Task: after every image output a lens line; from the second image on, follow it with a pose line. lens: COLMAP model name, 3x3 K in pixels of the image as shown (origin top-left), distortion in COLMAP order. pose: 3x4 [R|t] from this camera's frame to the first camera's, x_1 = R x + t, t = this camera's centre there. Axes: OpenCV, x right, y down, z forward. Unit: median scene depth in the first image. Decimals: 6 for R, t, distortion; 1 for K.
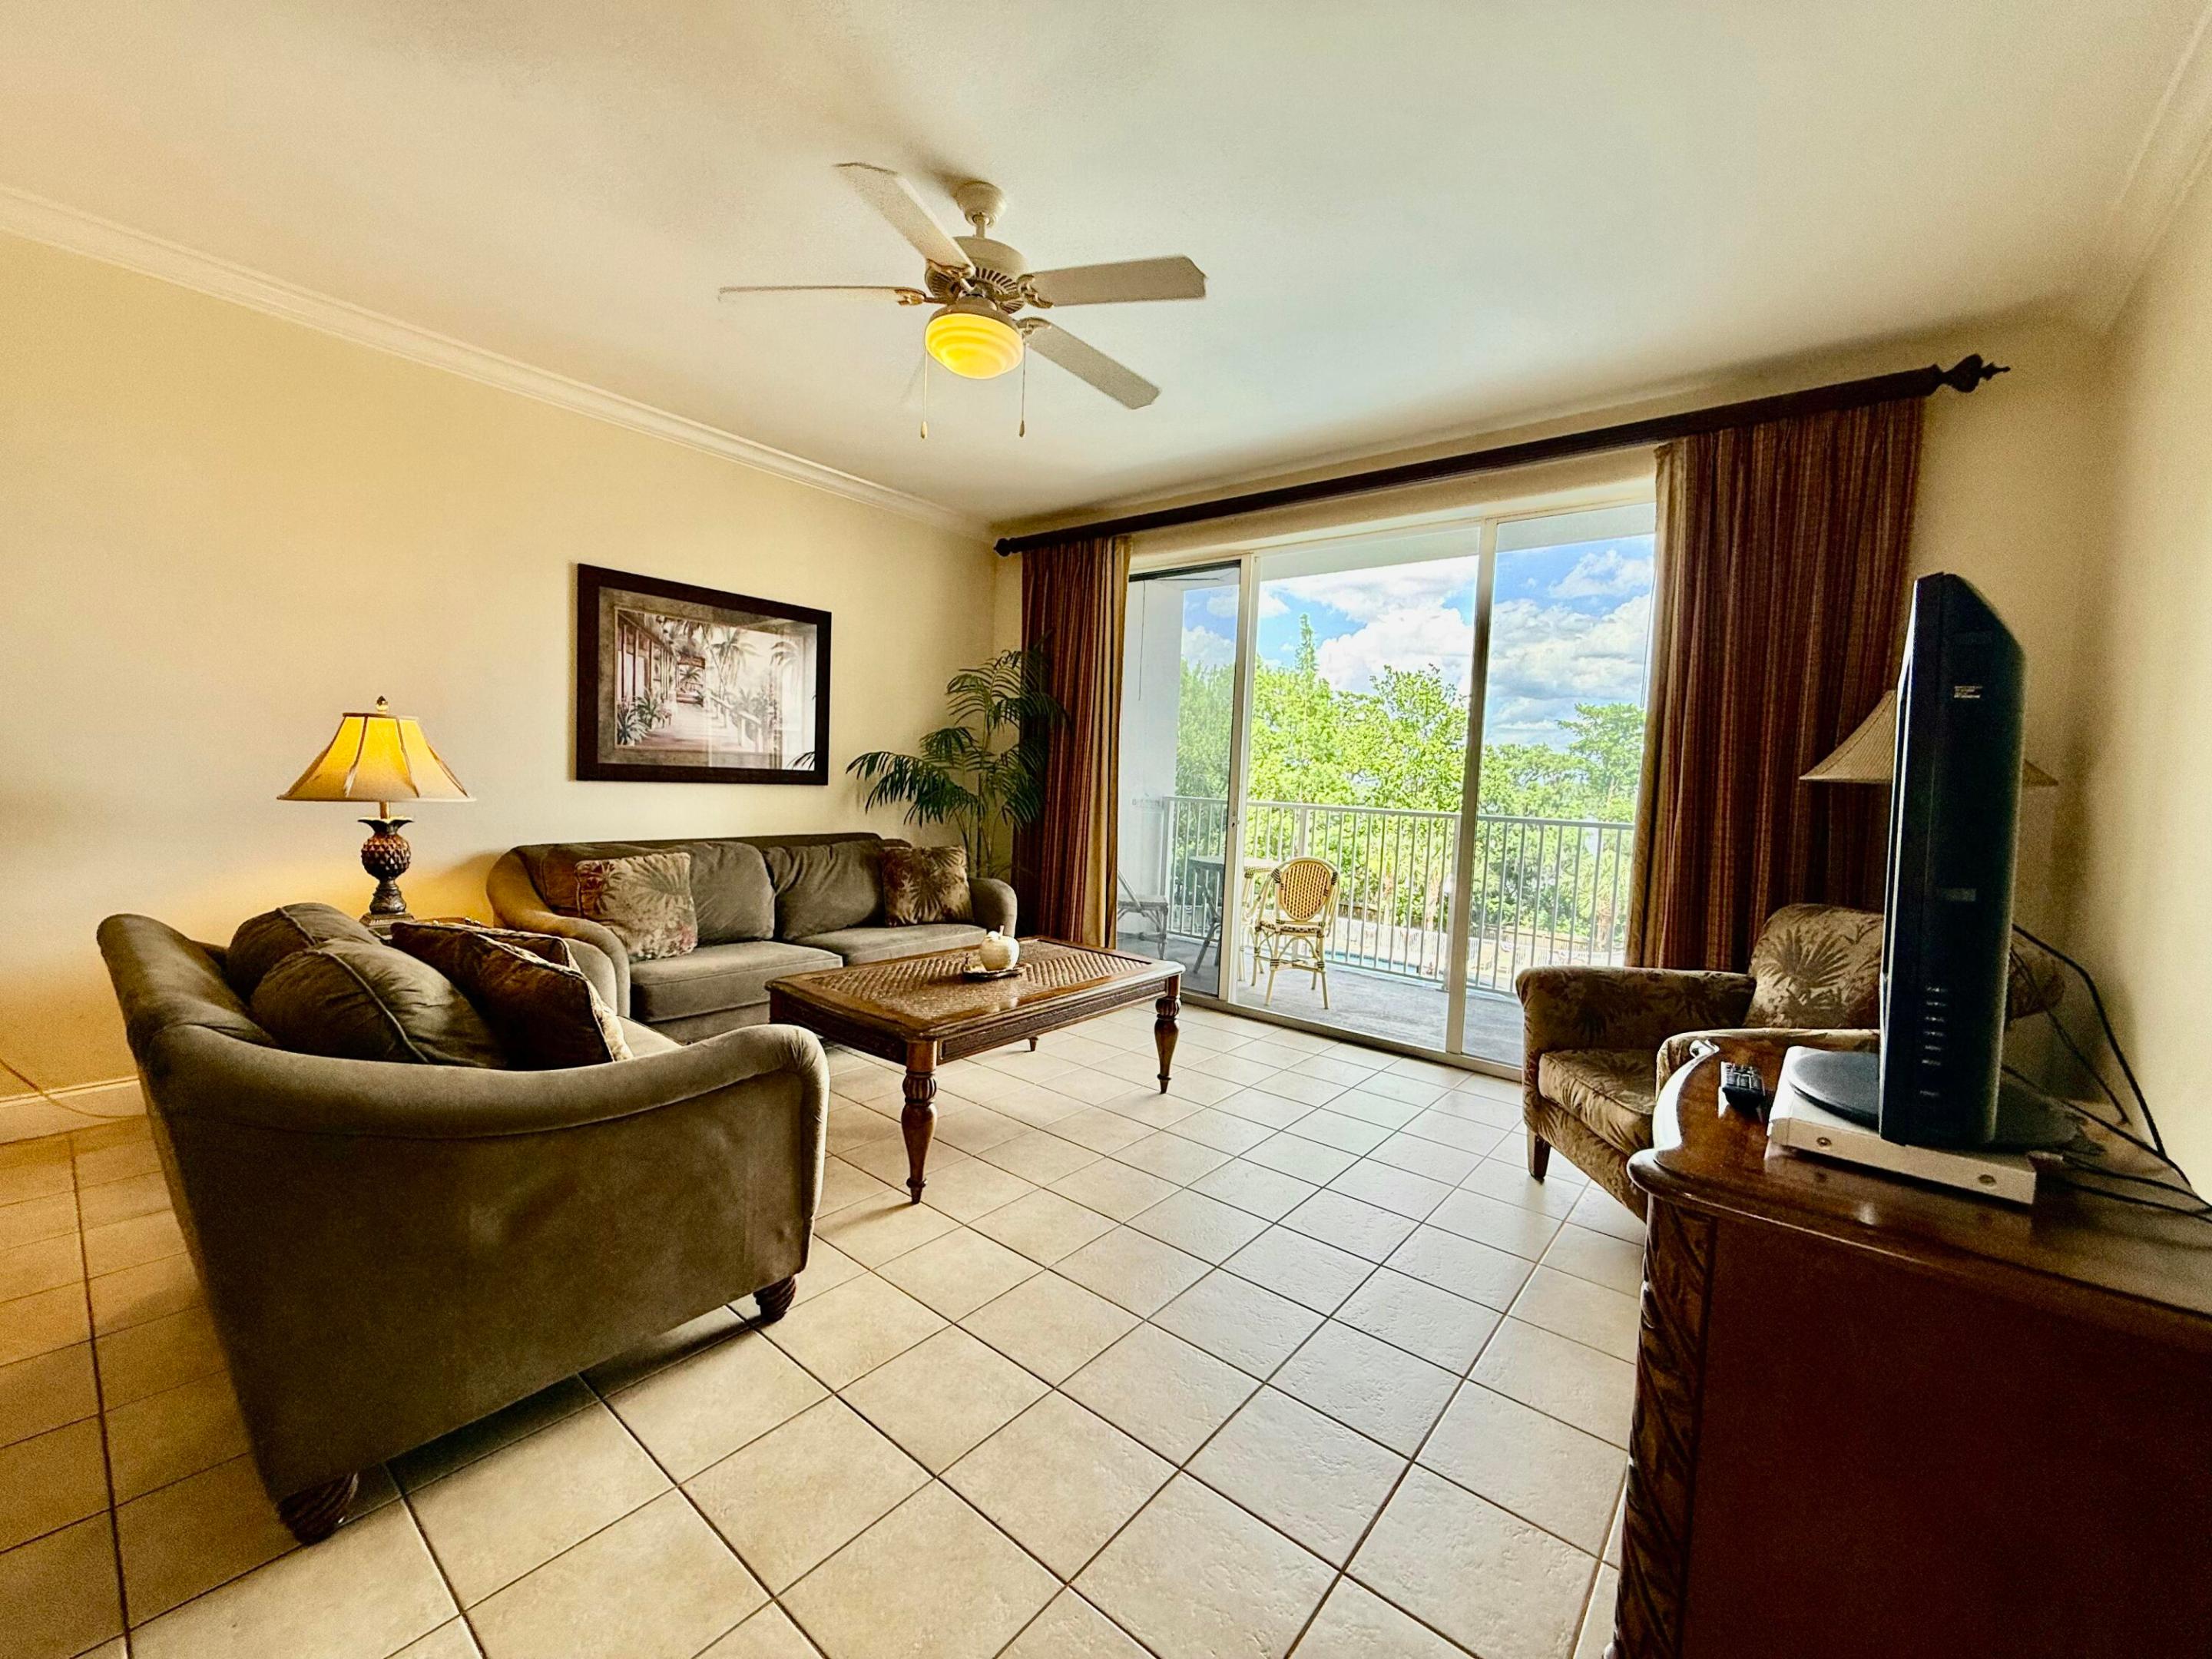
lens RADIAL K [[883.9, 0, 1101.2], [0, 883.9, 830.7], [0, 0, 1]] dist [0.000206, 0.000165]
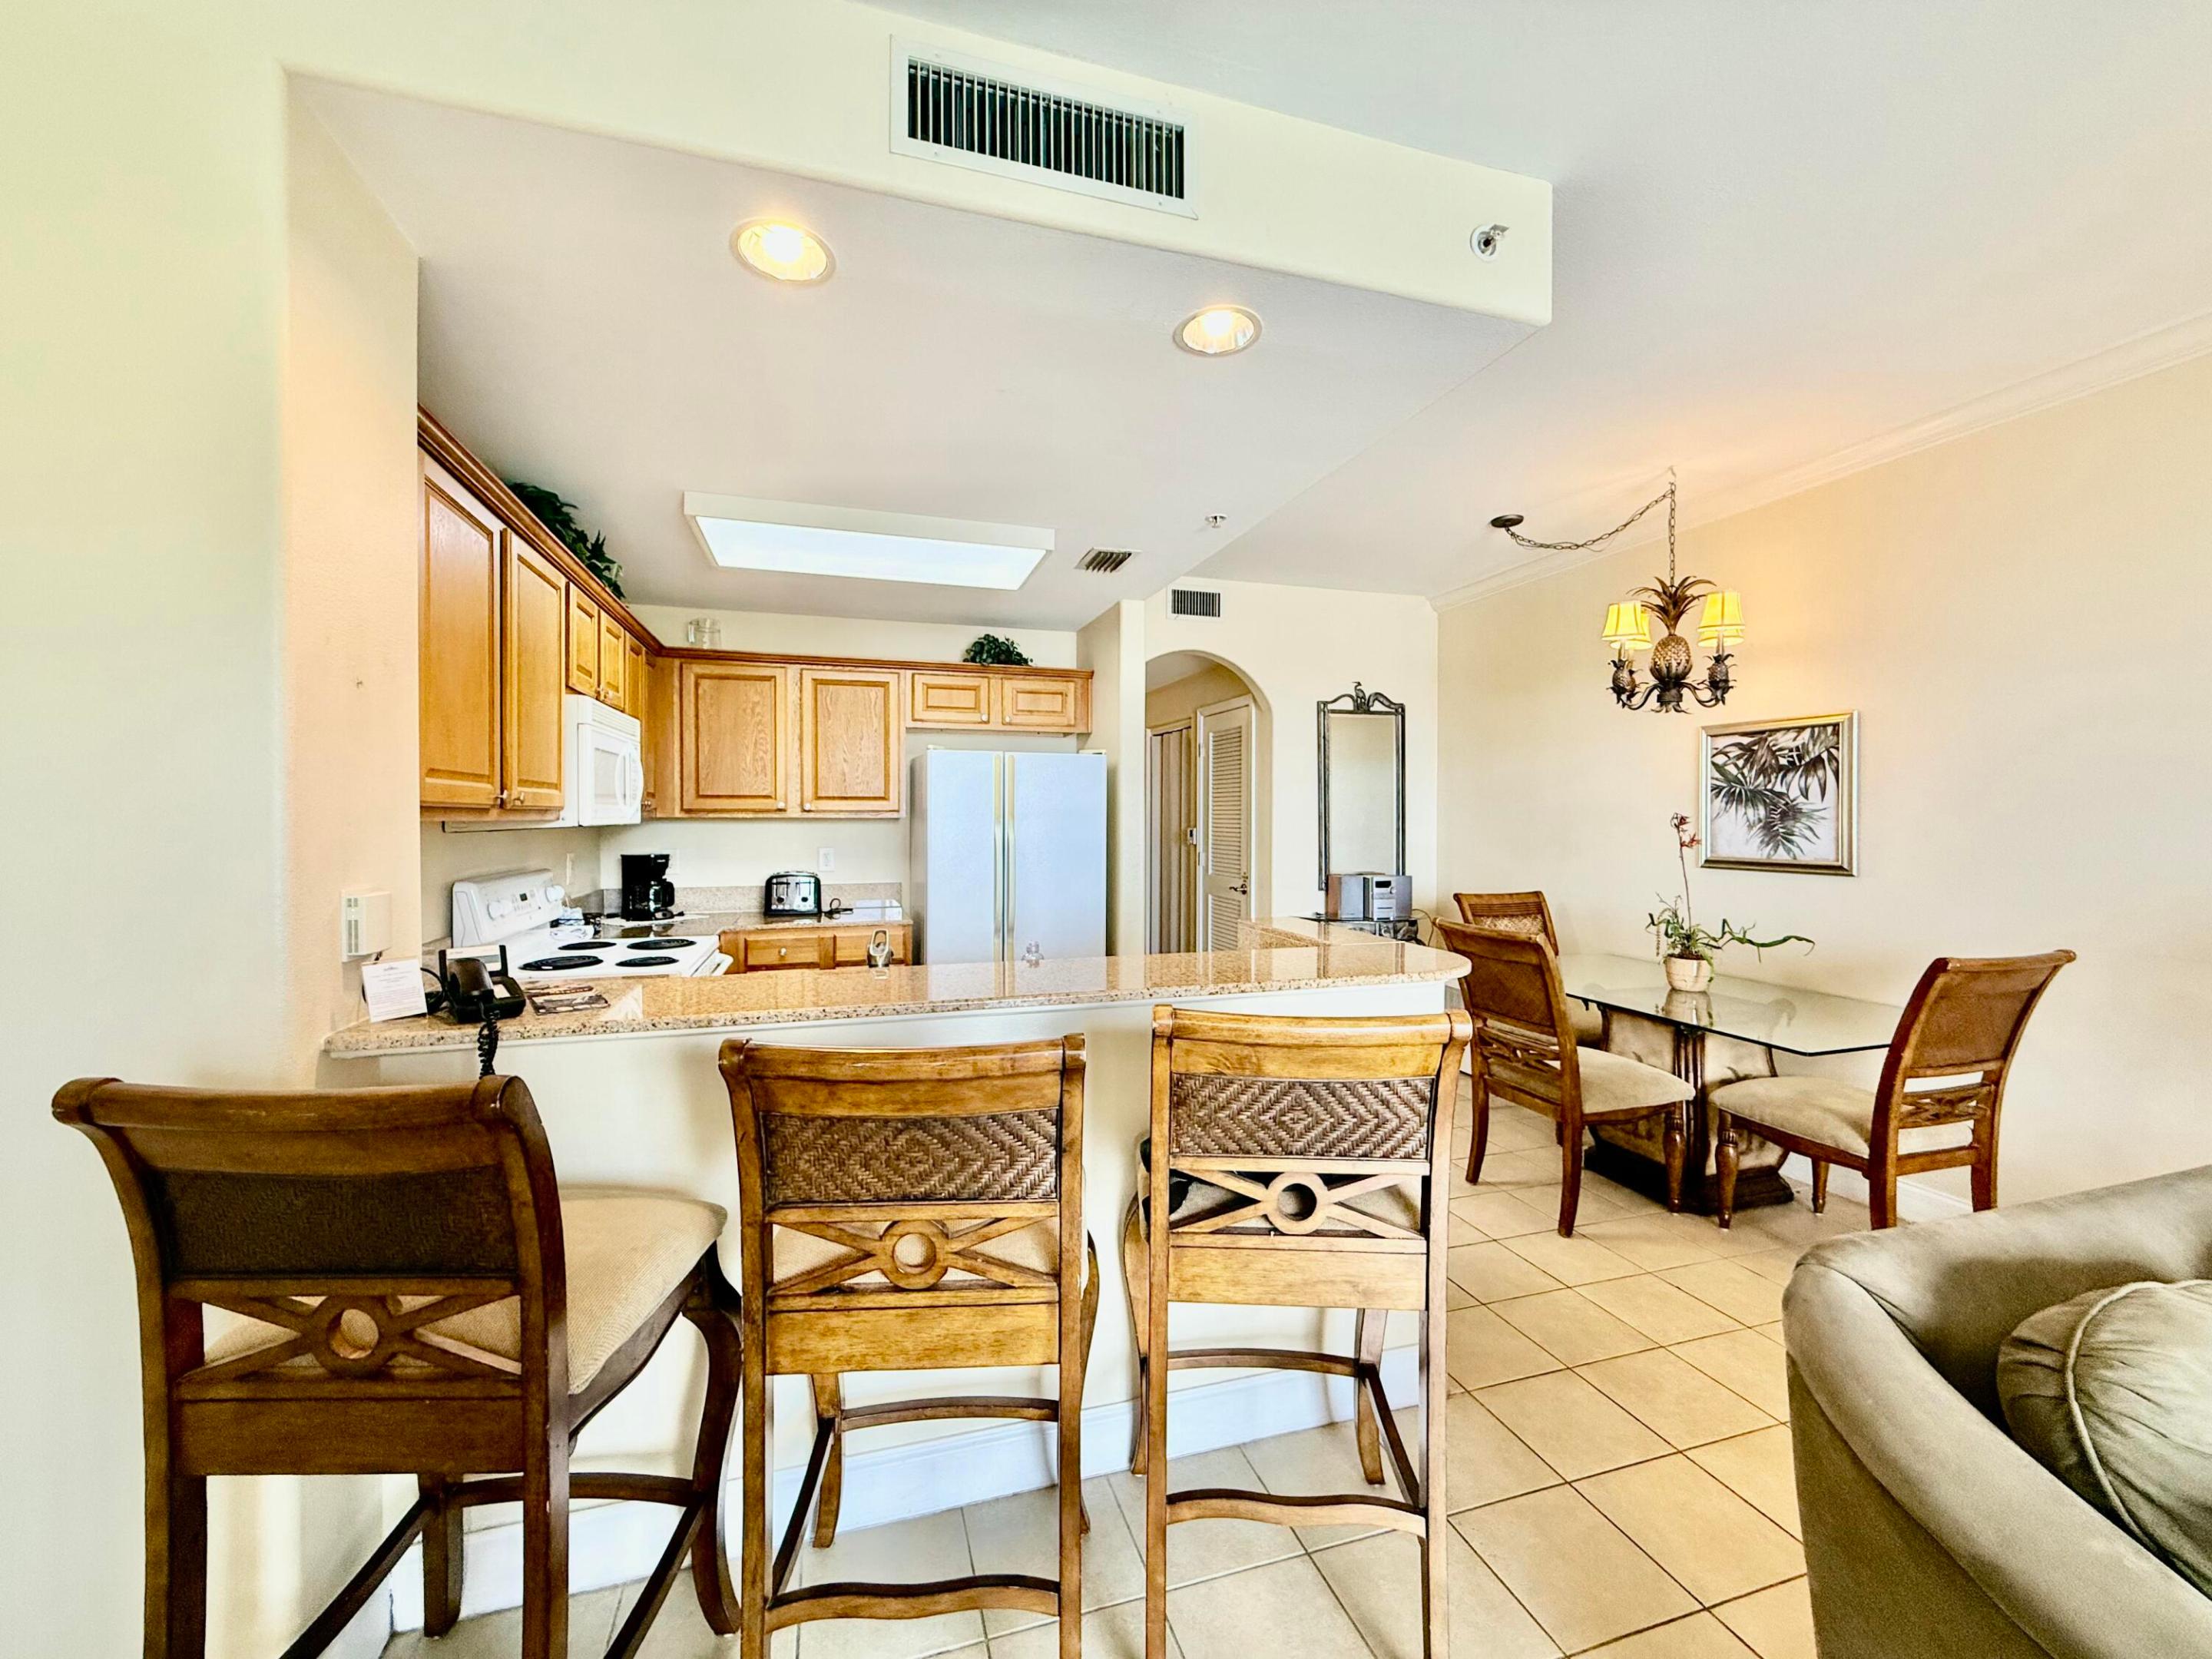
lens RADIAL K [[883.9, 0, 1097.6], [0, 883.9, 827.7], [0, 0, 1]] dist [0.000206, 0.000165]
pose [[-0.556438, -0.030921, -0.830314, 0.042328], [-0.074156, 0.997168, 0.012561, -0.058189], [0.827574, 0.068562, -0.557155, 0.273644]]
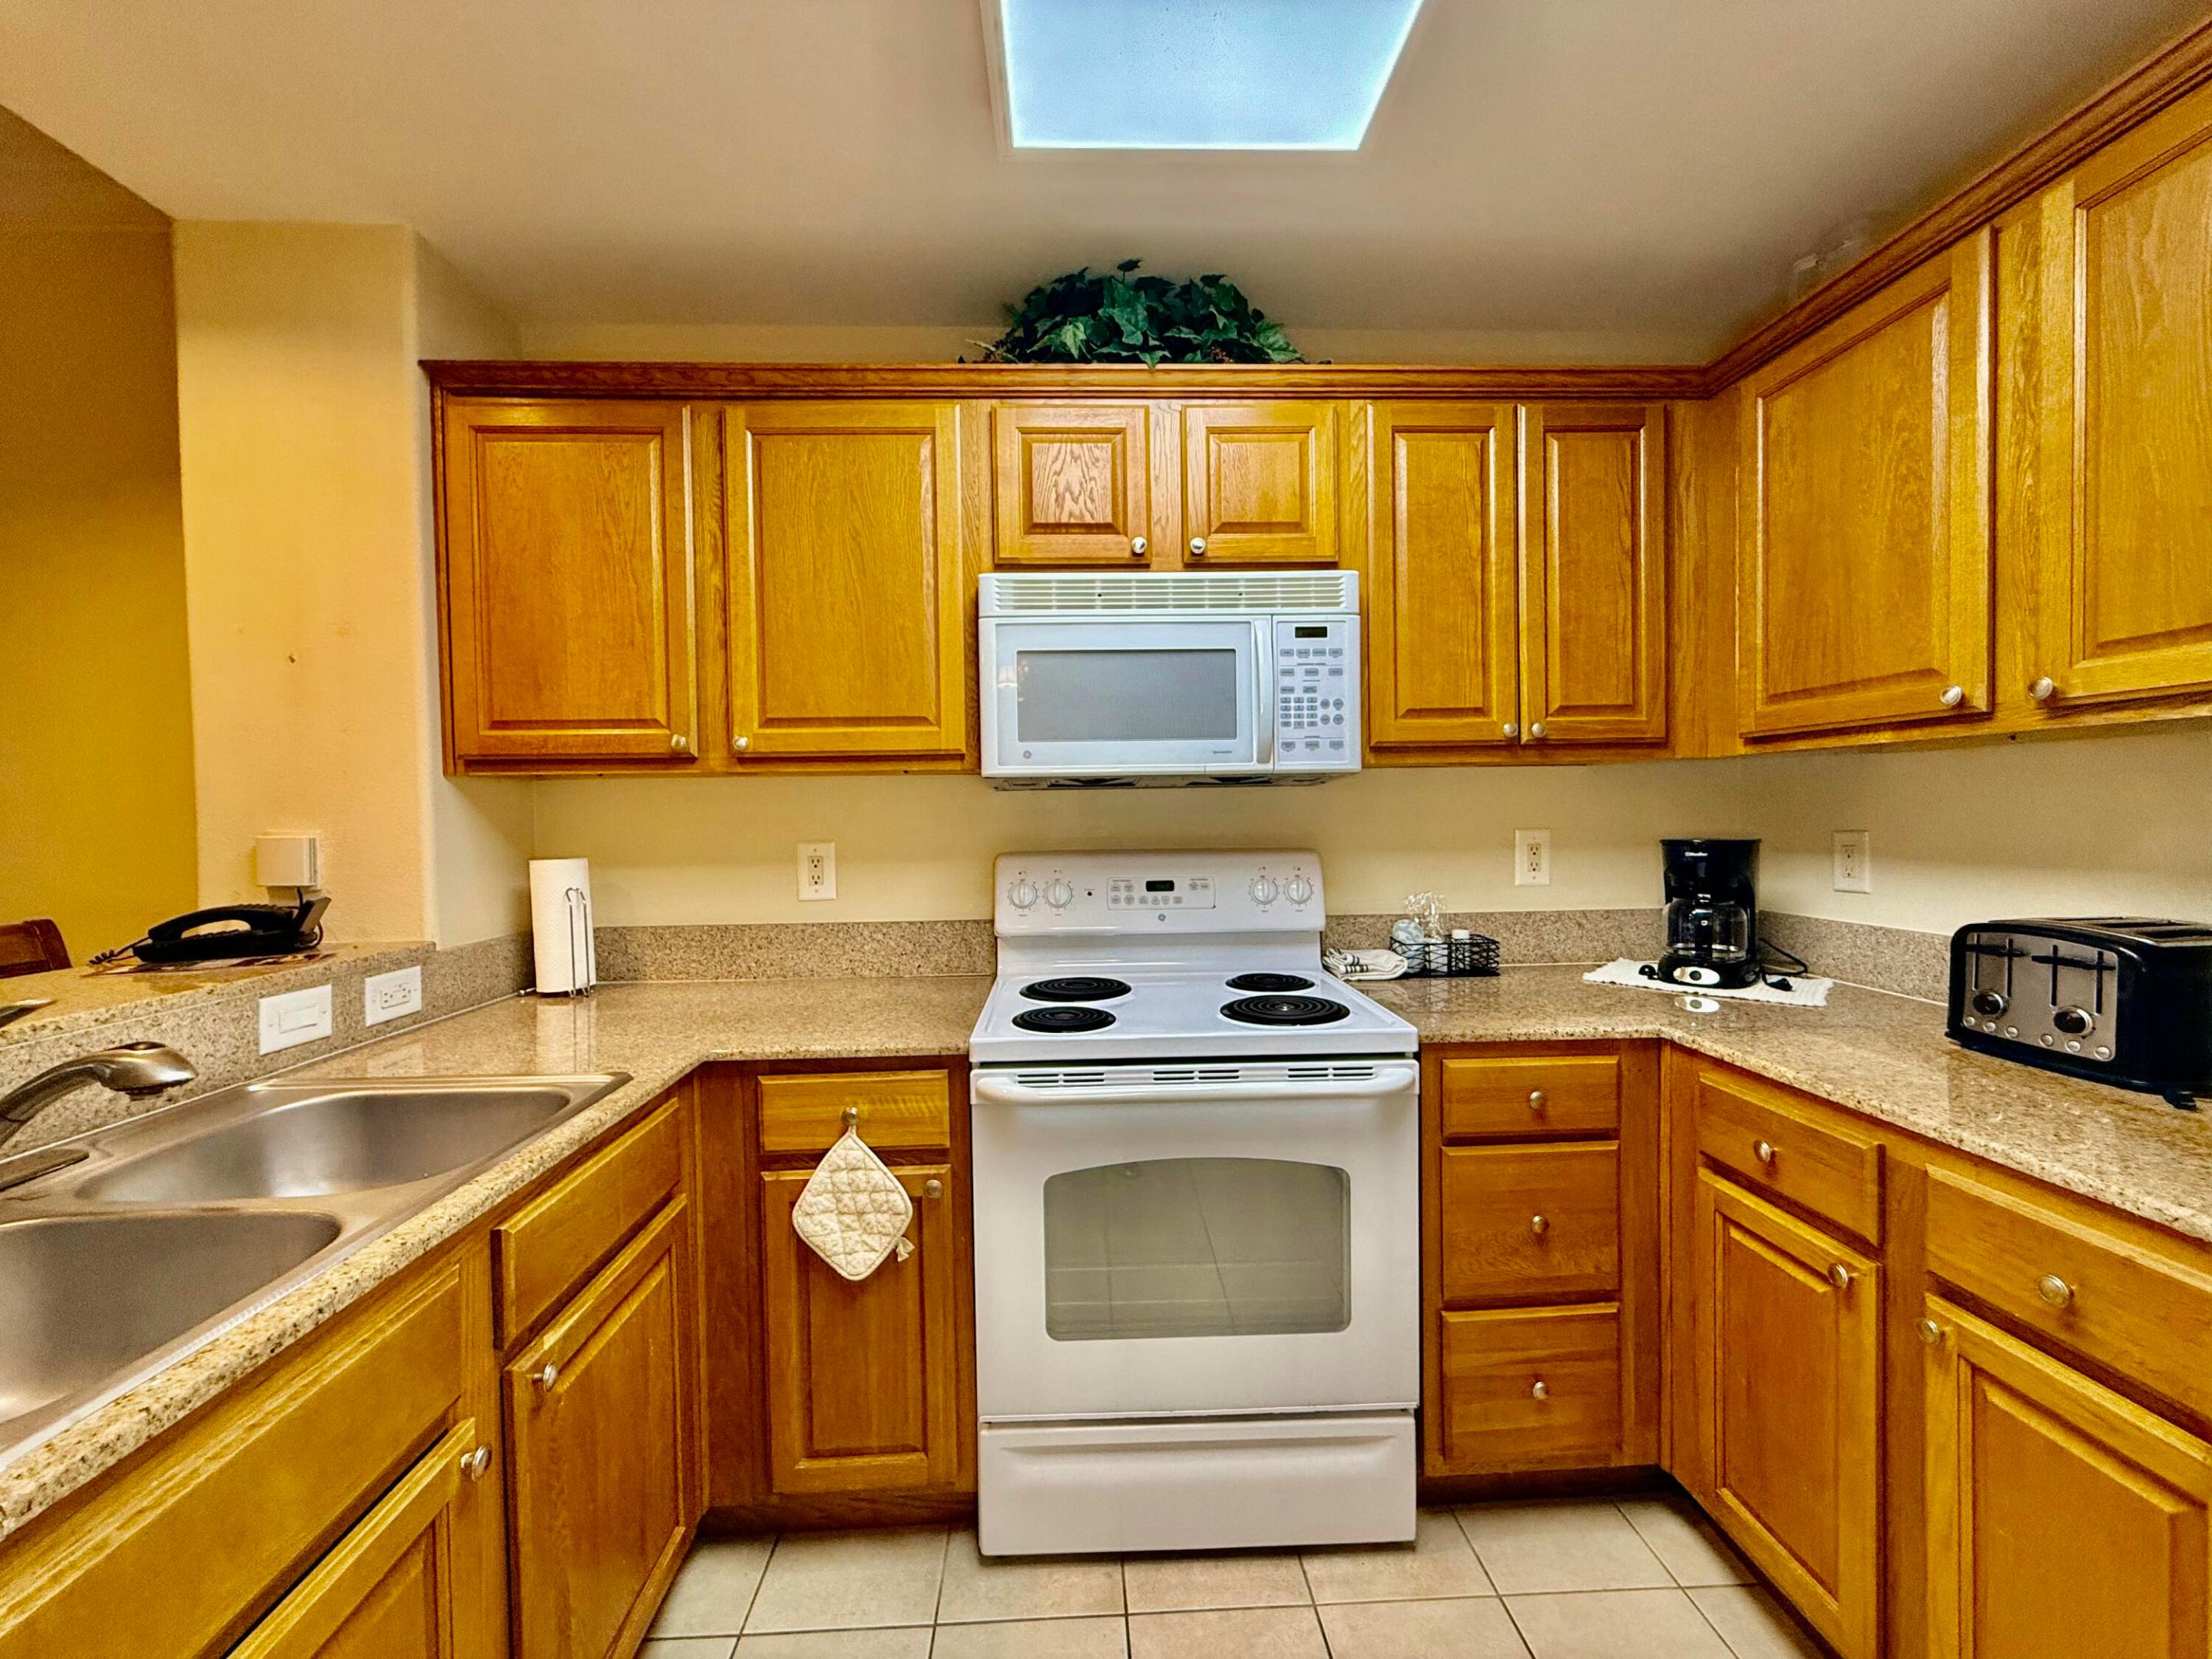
lens RADIAL K [[883.9, 0, 1100.6], [0, 883.9, 829.4], [0, 0, 1]] dist [0.000206, 0.000165]
pose [[-0.661853, -0.047930, 0.748100, -0.694694], [0.030823, 0.995370, 0.091042, -0.033059], [-0.749000, 0.083315, -0.657311, -0.202956]]
